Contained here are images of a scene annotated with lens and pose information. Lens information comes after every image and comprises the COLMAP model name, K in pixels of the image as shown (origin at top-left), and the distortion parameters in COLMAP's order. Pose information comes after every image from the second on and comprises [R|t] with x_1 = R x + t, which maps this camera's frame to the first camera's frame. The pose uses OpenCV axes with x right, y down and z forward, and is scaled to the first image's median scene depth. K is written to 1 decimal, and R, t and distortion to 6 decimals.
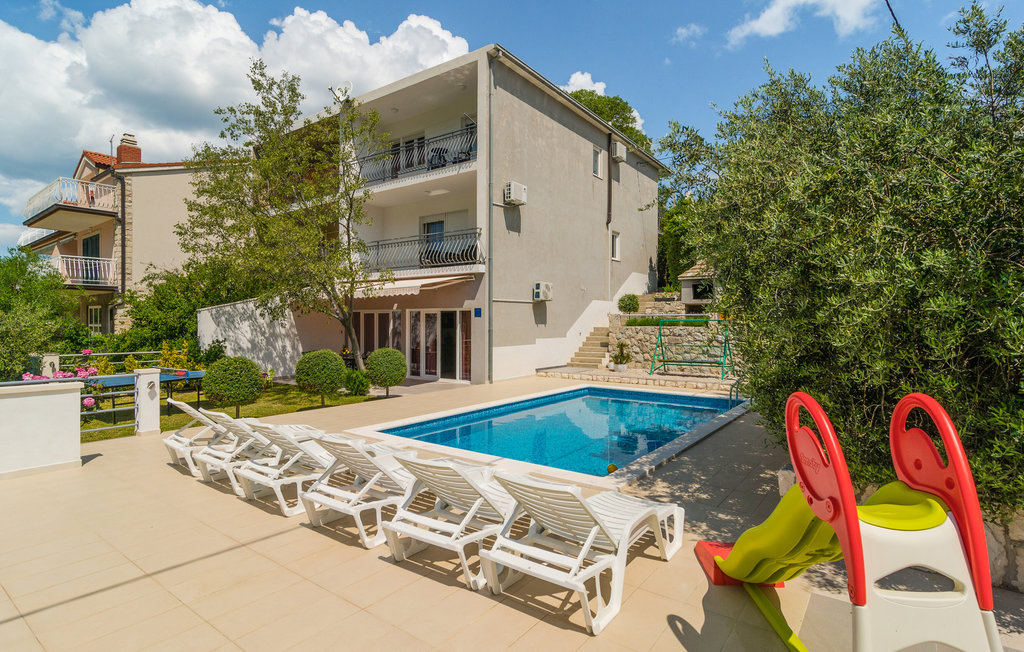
lens RADIAL K [[498.1, 0, 514.0], [0, 498.1, 330.5], [0, 0, 1]] dist [-0.002495, 0.000982]
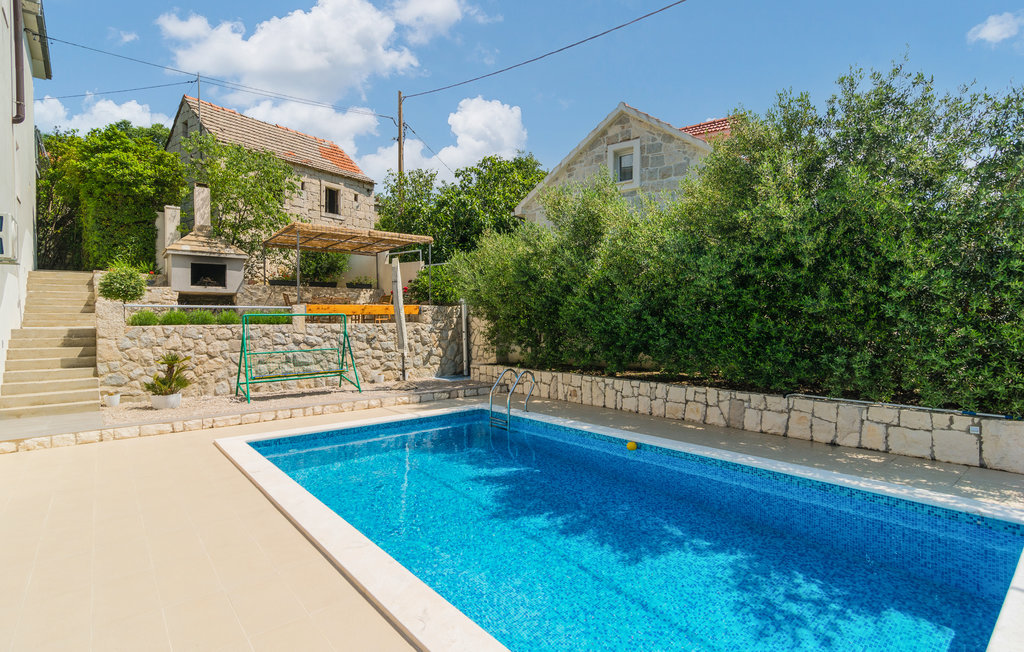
lens RADIAL K [[498.1, 0, 513.1], [0, 498.1, 335.0], [0, 0, 1]] dist [-0.002495, 0.000982]
pose [[0.249400, -0.027262, 0.968017, -0.224907], [0.025705, 0.999438, 0.021525, 0.001075], [-0.968059, 0.019515, 0.249960, 0.520020]]
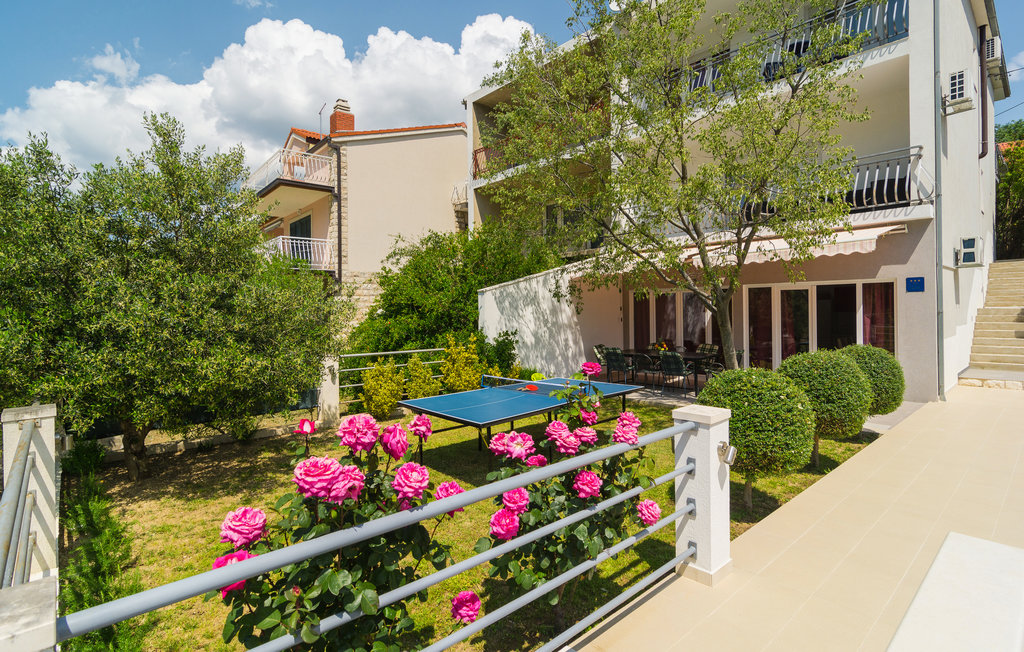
lens RADIAL K [[498.1, 0, 513.5], [0, 498.1, 306.1], [0, 0, 1]] dist [-0.002495, 0.000982]
pose [[0.976955, -0.017777, -0.212705, -0.381327], [0.012369, 0.999566, -0.026727, 0.000285], [0.213088, 0.023480, 0.976751, 0.268417]]
